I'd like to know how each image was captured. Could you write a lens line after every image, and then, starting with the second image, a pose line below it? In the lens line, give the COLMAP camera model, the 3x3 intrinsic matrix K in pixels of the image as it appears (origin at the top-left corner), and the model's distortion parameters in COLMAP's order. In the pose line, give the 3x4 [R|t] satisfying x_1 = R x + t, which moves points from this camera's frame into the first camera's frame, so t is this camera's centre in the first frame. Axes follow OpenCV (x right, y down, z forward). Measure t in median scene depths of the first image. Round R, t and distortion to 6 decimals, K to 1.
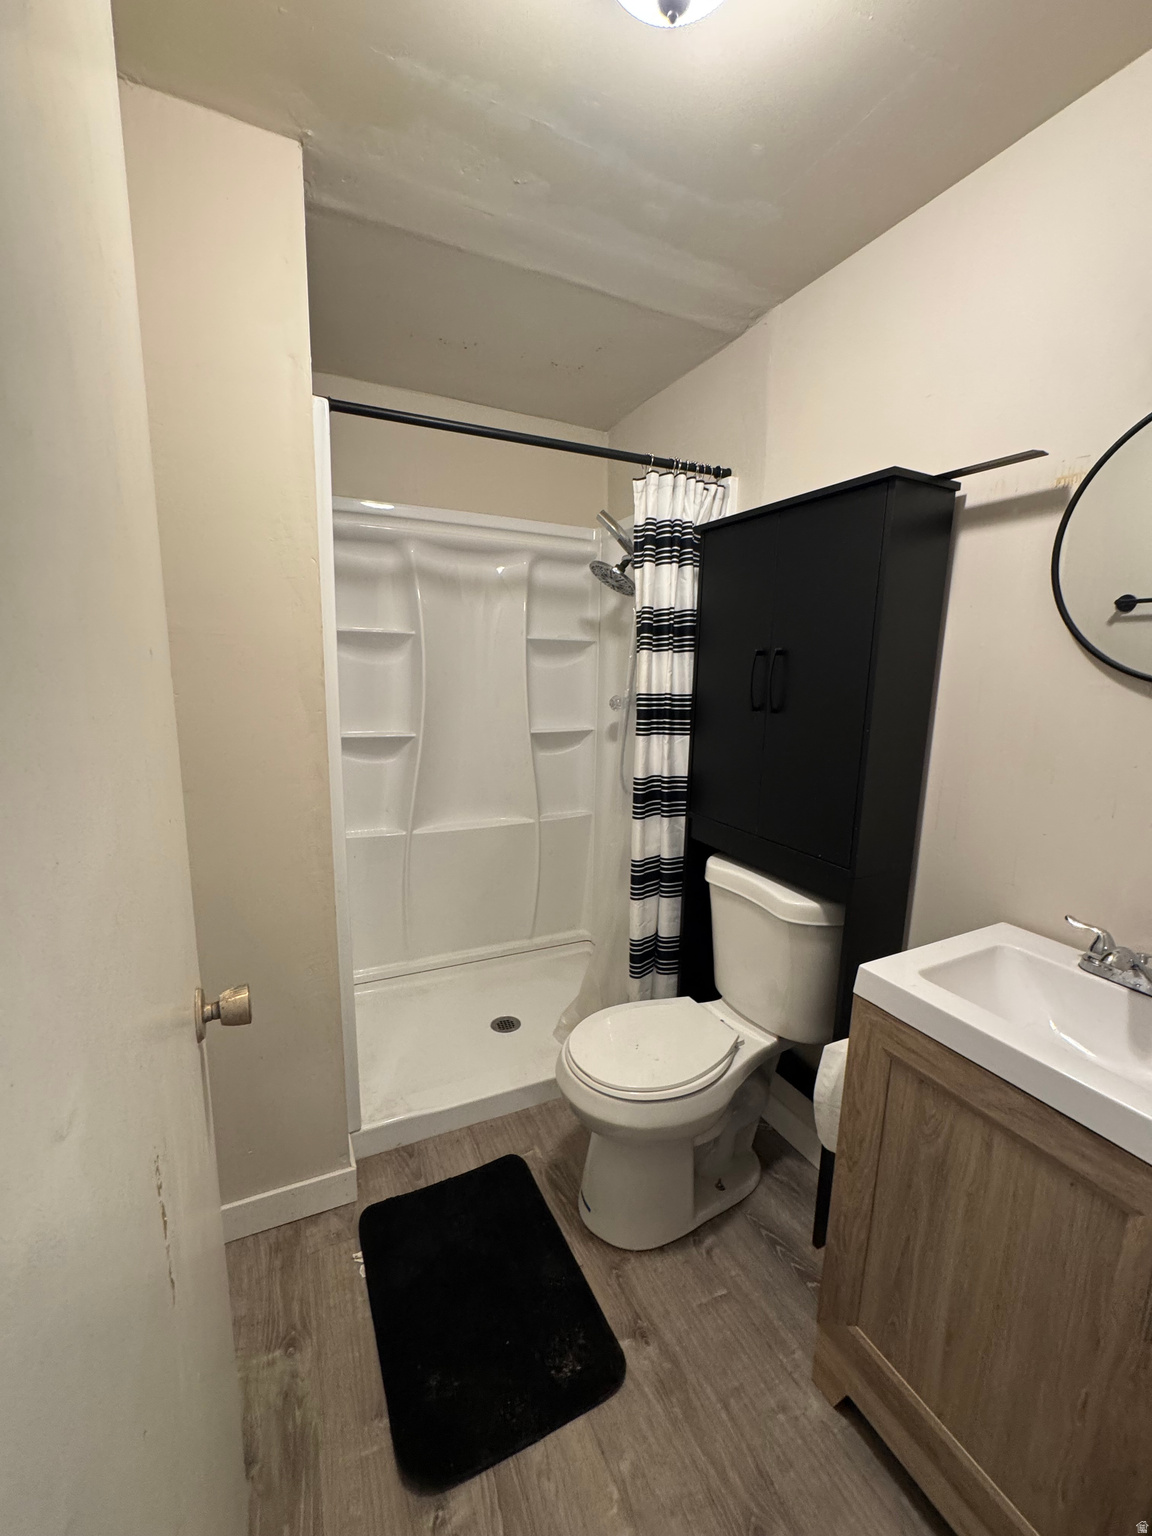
lens RADIAL K [[613.8, 0, 576.1], [0, 613.8, 766.2], [0, 0, 1]] dist [-0.004384, 0.000858]
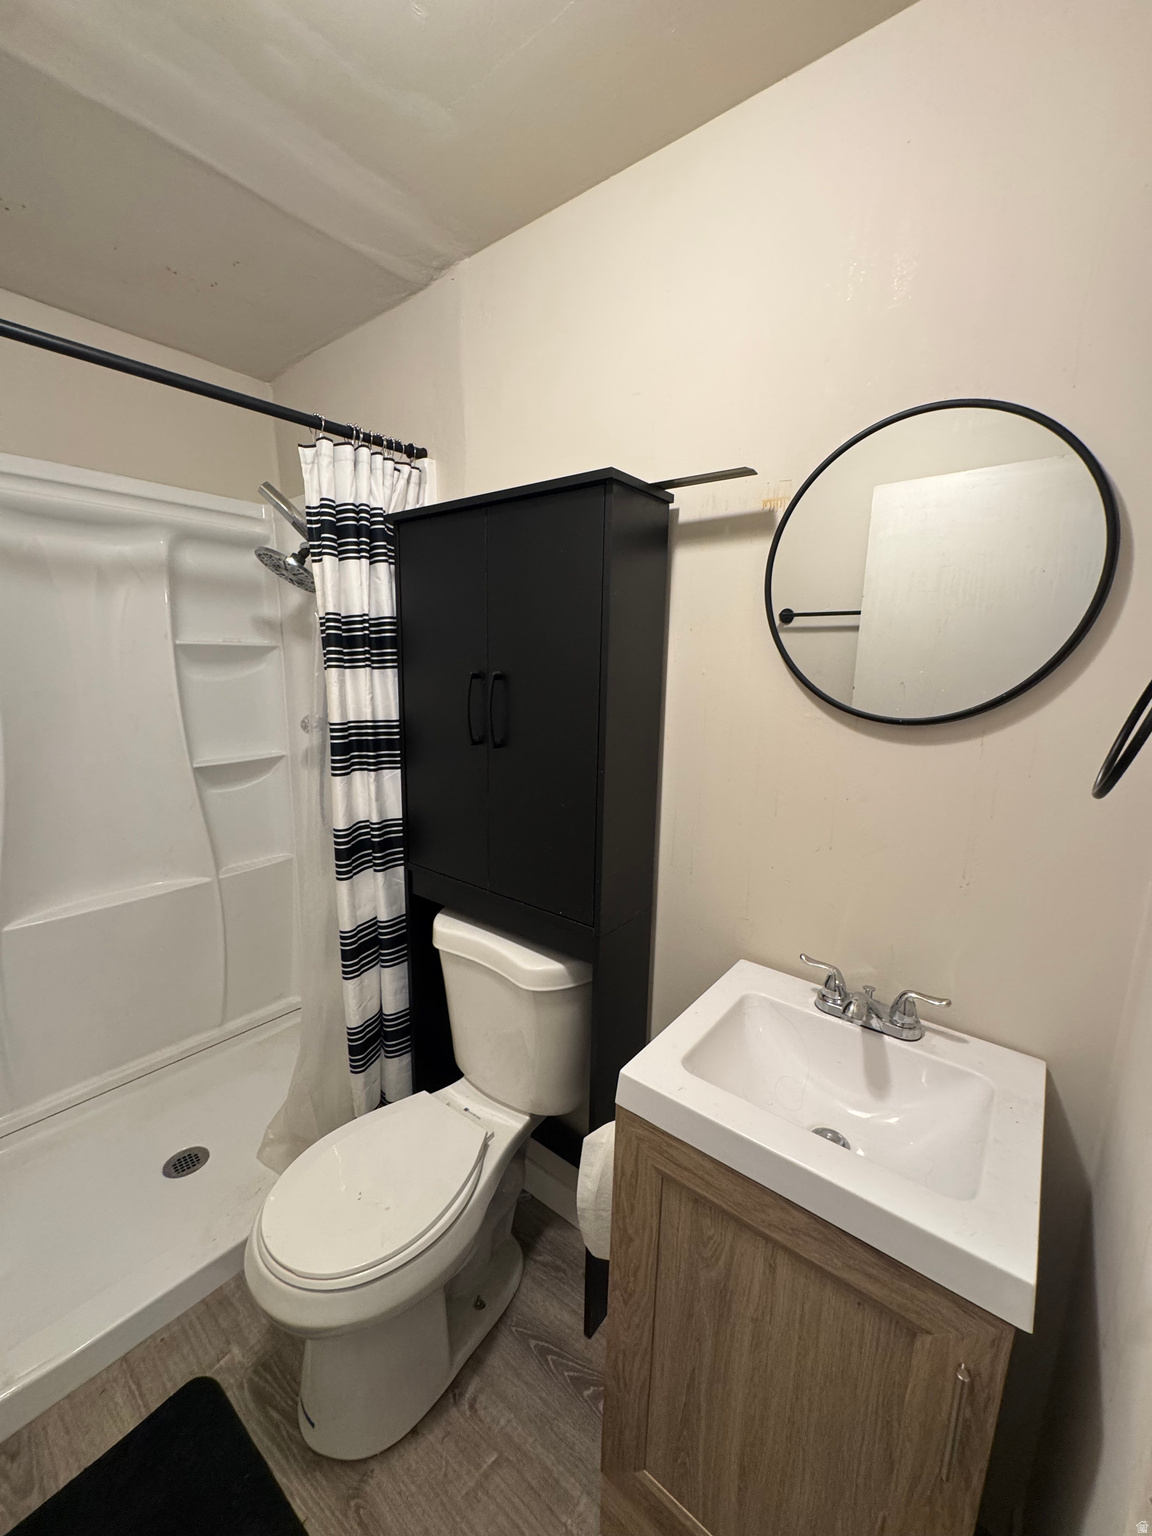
lens RADIAL K [[613.8, 0, 576.1], [0, 613.8, 766.2], [0, 0, 1]] dist [-0.004384, 0.000858]
pose [[0.904471, -0.080289, 0.418910, 0.053394], [0.072174, 0.996770, 0.035211, -0.068222], [-0.420384, -0.001613, 0.907345, 0.154640]]
